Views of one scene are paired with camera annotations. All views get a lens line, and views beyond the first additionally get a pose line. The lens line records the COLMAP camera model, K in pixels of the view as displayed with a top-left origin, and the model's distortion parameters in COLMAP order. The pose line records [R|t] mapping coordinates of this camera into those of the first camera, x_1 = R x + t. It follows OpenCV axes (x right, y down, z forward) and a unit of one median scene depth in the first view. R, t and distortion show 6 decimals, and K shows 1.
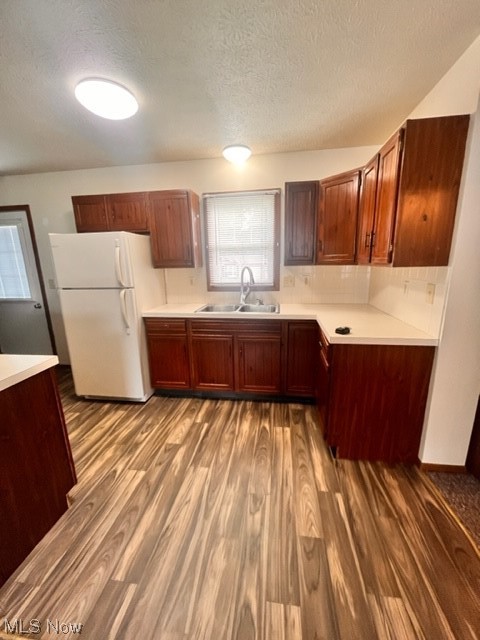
lens RADIAL K [[261.1, 0, 240.6], [0, 261.1, 320.9], [0, 0, 1]] dist [-0.005025, -0.000497]
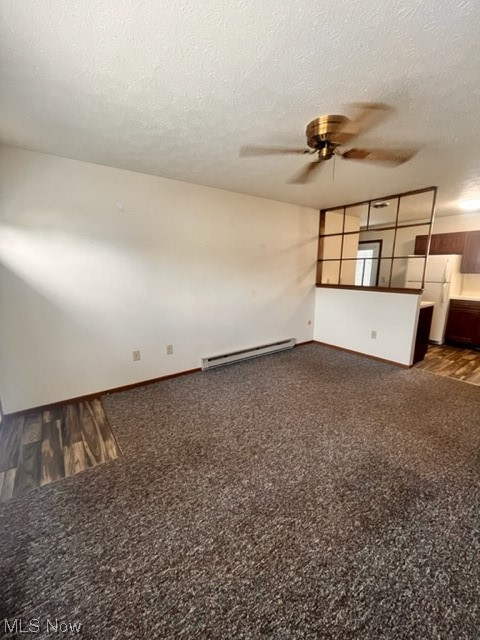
lens RADIAL K [[261.1, 0, 239.6], [0, 261.1, 319.0], [0, 0, 1]] dist [-0.005025, -0.000497]
pose [[0.696414, 0.160867, -0.699377, -0.147485], [-0.179443, 0.982629, 0.047337, 0.455870], [0.694843, 0.092532, 0.713183, -2.015330]]
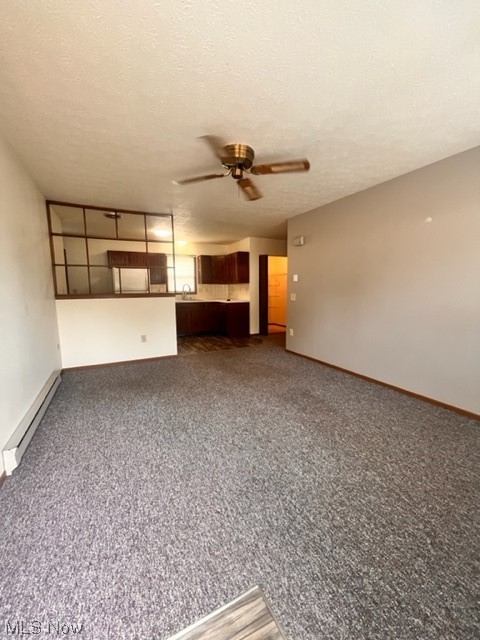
lens RADIAL K [[261.1, 0, 241.1], [0, 261.1, 321.2], [0, 0, 1]] dist [-0.005025, -0.000497]
pose [[0.817866, -0.056411, 0.572637, -1.579904], [0.119451, 0.990148, -0.073063, 0.618143], [-0.562874, 0.128158, 0.816546, -2.055687]]
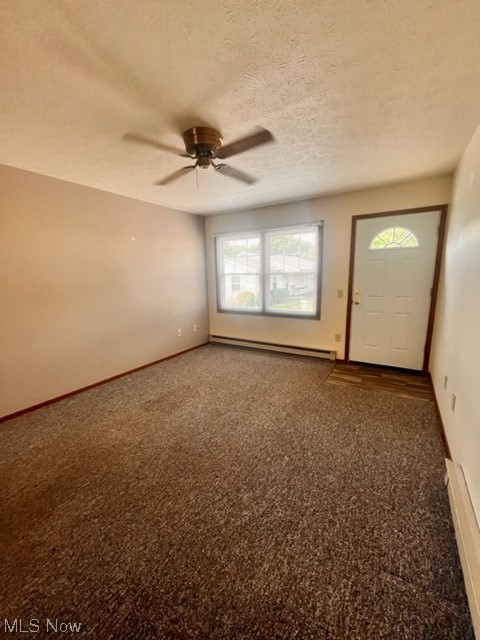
lens RADIAL K [[261.1, 0, 240.8], [0, 261.1, 320.4], [0, 0, 1]] dist [-0.005025, -0.000497]
pose [[-0.917996, -0.025251, 0.395784, -1.413038], [0.135107, 0.918362, 0.371964, -0.004634], [-0.372866, 0.394934, -0.839641, 0.166291]]
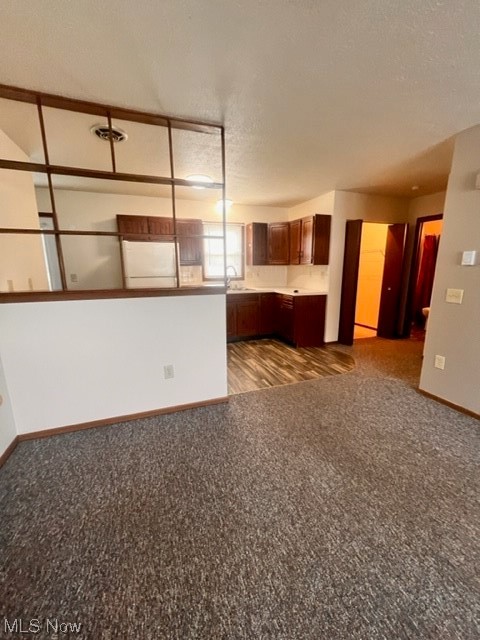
lens RADIAL K [[261.1, 0, 240.7], [0, 261.1, 322.5], [0, 0, 1]] dist [-0.005025, -0.000497]
pose [[0.874788, -0.082472, 0.477435, -1.219553], [0.094433, 0.995531, -0.001059, 0.273089], [-0.475213, 0.046012, 0.878667, -0.848719]]
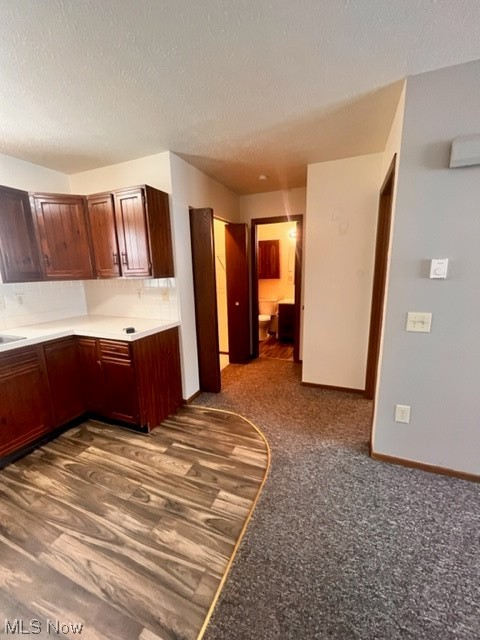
lens RADIAL K [[261.1, 0, 241.0], [0, 261.1, 320.5], [0, 0, 1]] dist [-0.005025, -0.000497]
pose [[0.244160, -0.169484, 0.954809, -0.654930], [0.234817, 0.965640, 0.111360, -0.022661], [-0.940876, 0.197016, 0.275568, 0.150382]]
